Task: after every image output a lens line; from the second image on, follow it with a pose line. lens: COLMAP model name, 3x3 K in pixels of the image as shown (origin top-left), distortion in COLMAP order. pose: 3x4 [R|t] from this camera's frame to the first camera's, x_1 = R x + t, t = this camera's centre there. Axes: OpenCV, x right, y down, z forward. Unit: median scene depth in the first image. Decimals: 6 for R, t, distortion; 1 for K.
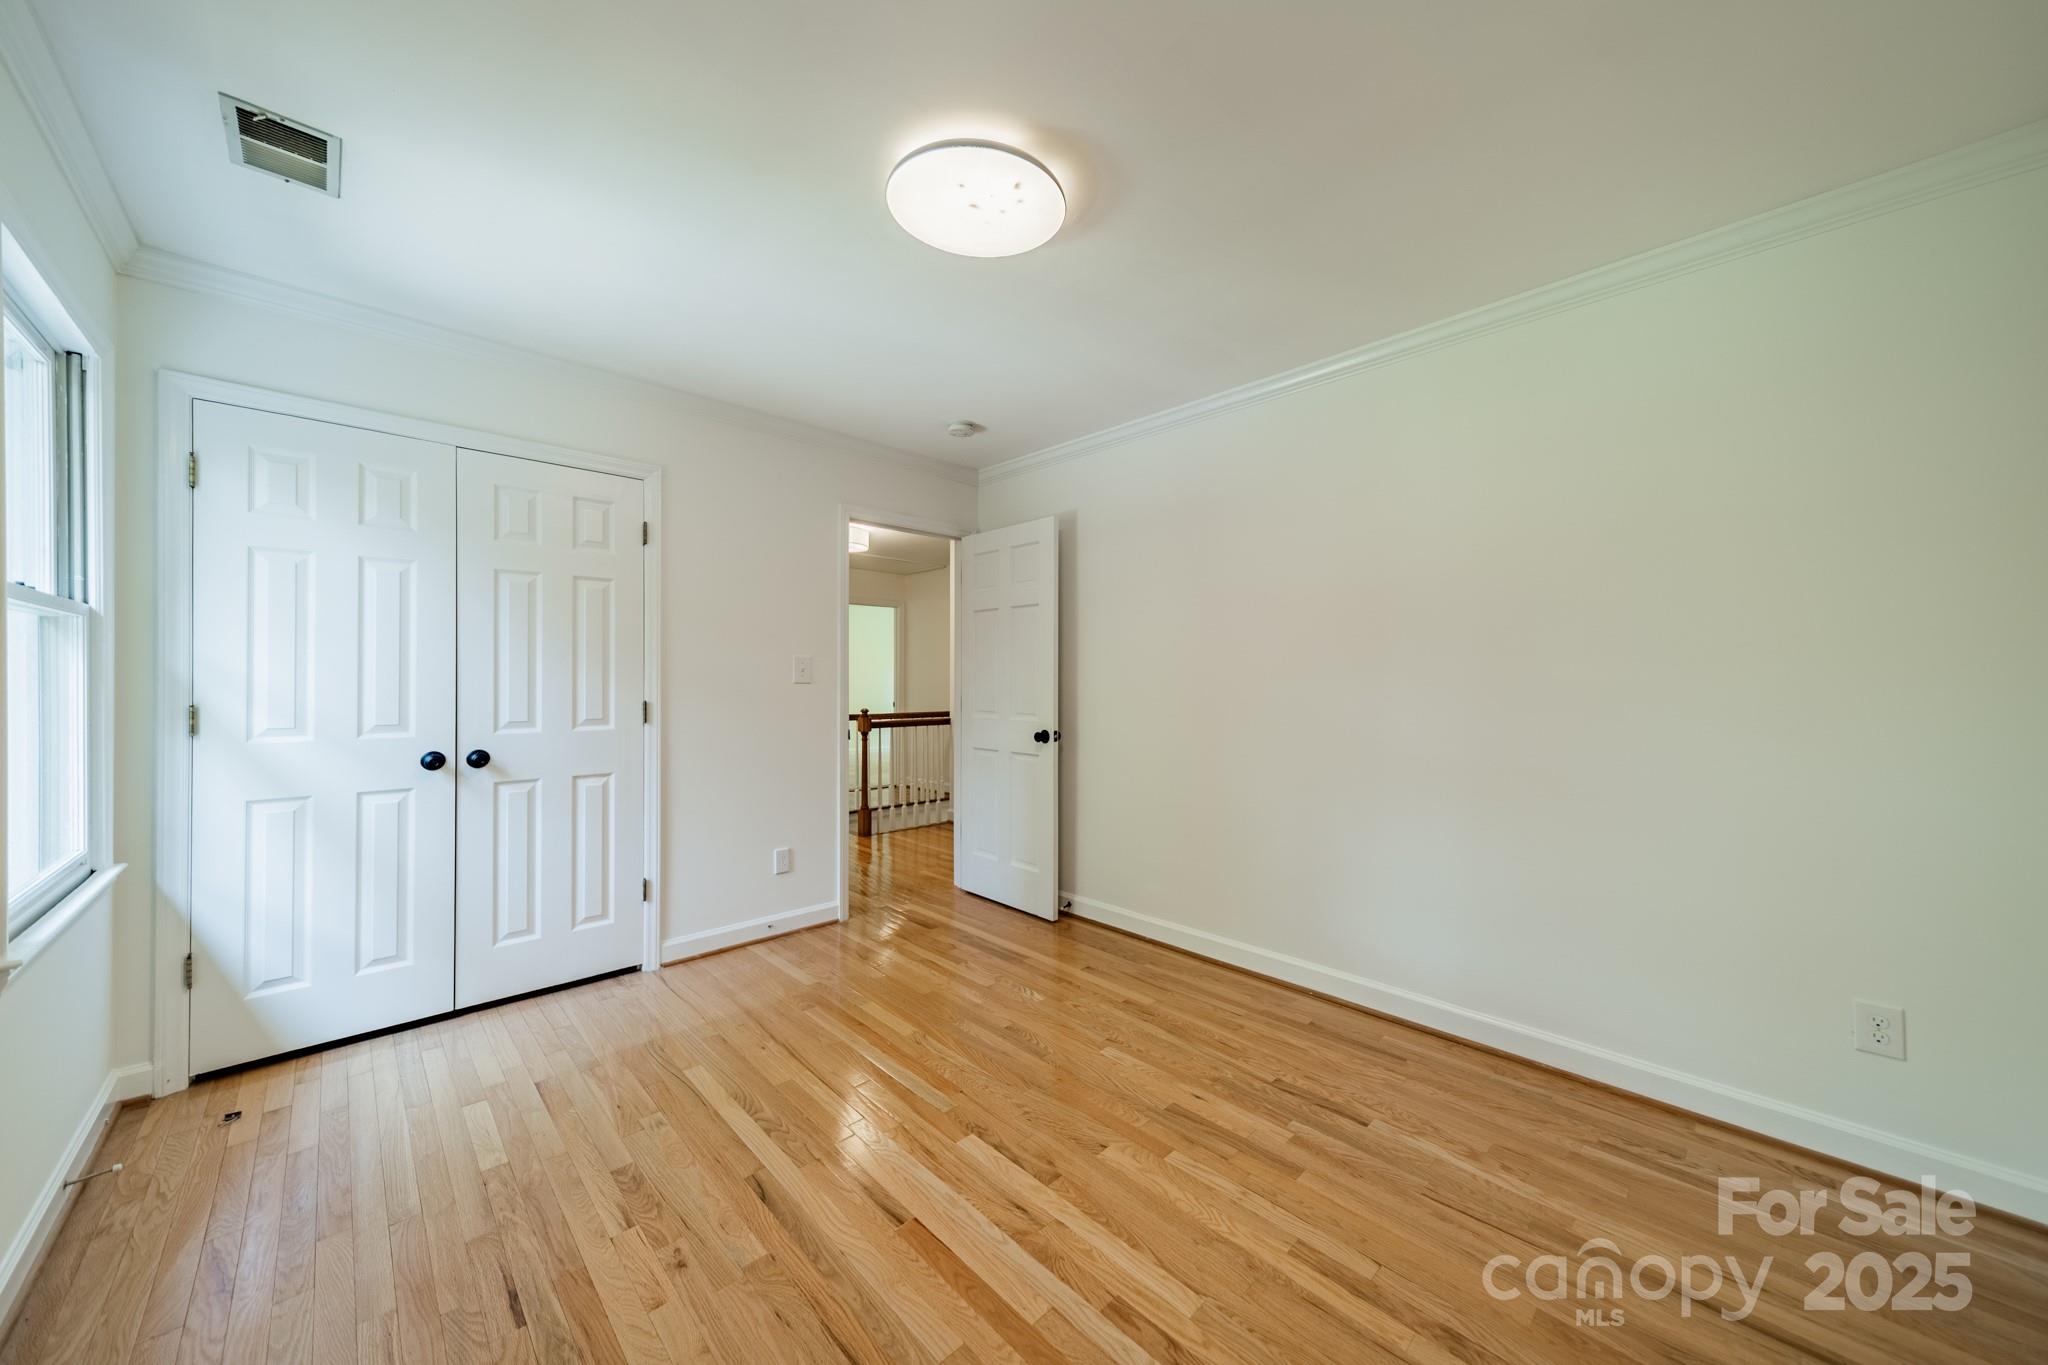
lens RADIAL K [[720.0, 0, 1029.6], [0, 720.0, 681.0], [0, 0, 1]] dist [0.009194, 0.000049]
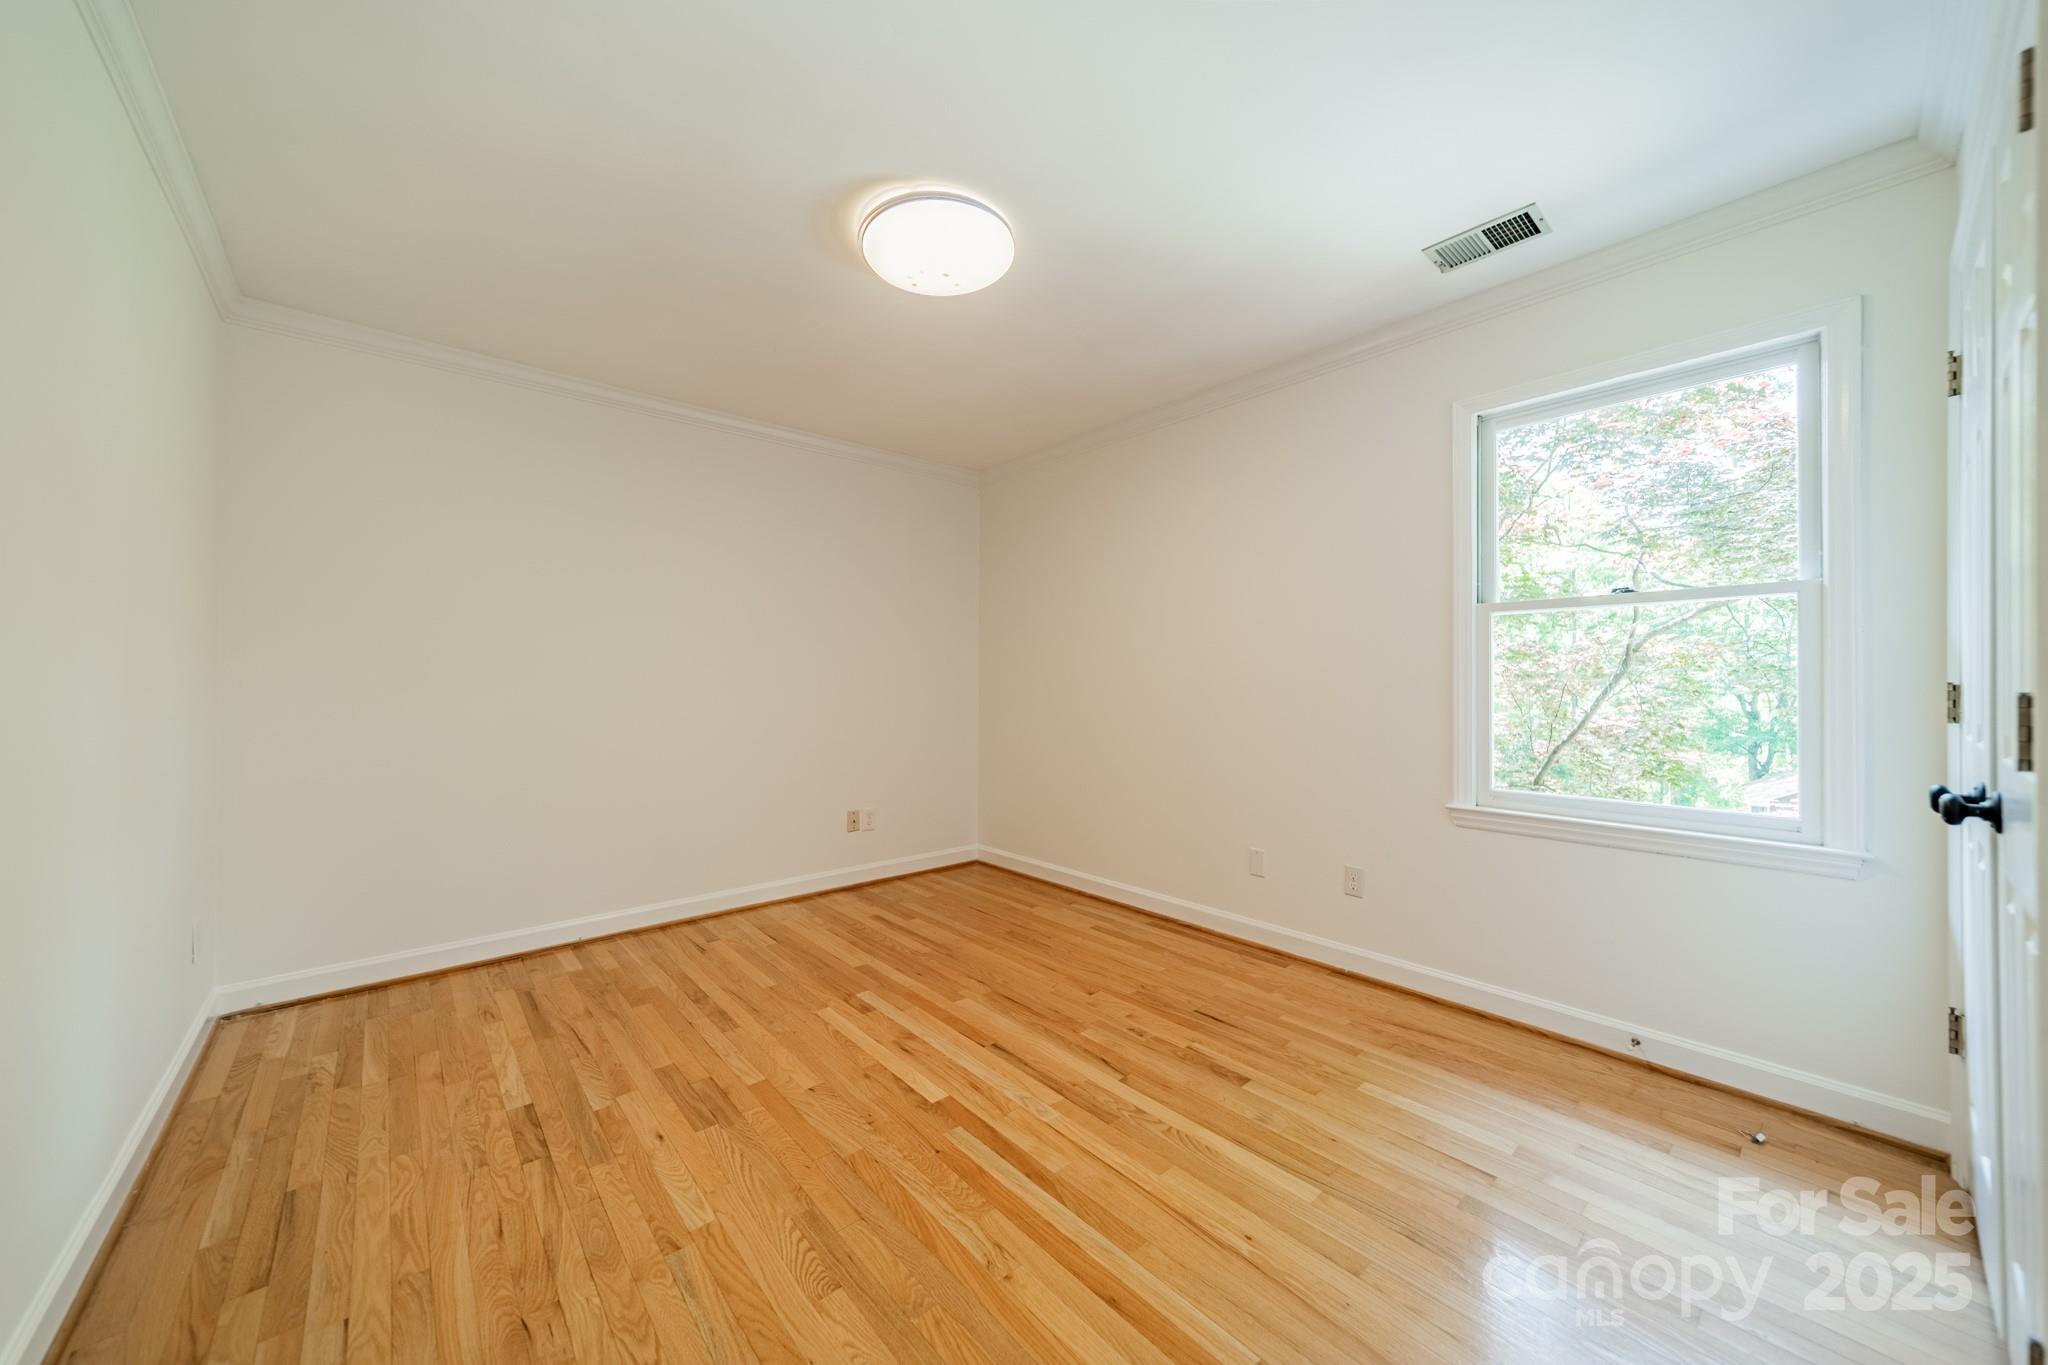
lens RADIAL K [[739.2, 0, 1016.9], [0, 739.2, 677.5], [0, 0, 1]] dist [0.019937, -0.000017]
pose [[-0.997938, -0.001486, 0.064161, -0.269123], [-0.001660, 0.999995, -0.002657, 0.043755], [-0.064156, -0.002759, -0.997936, 2.082510]]
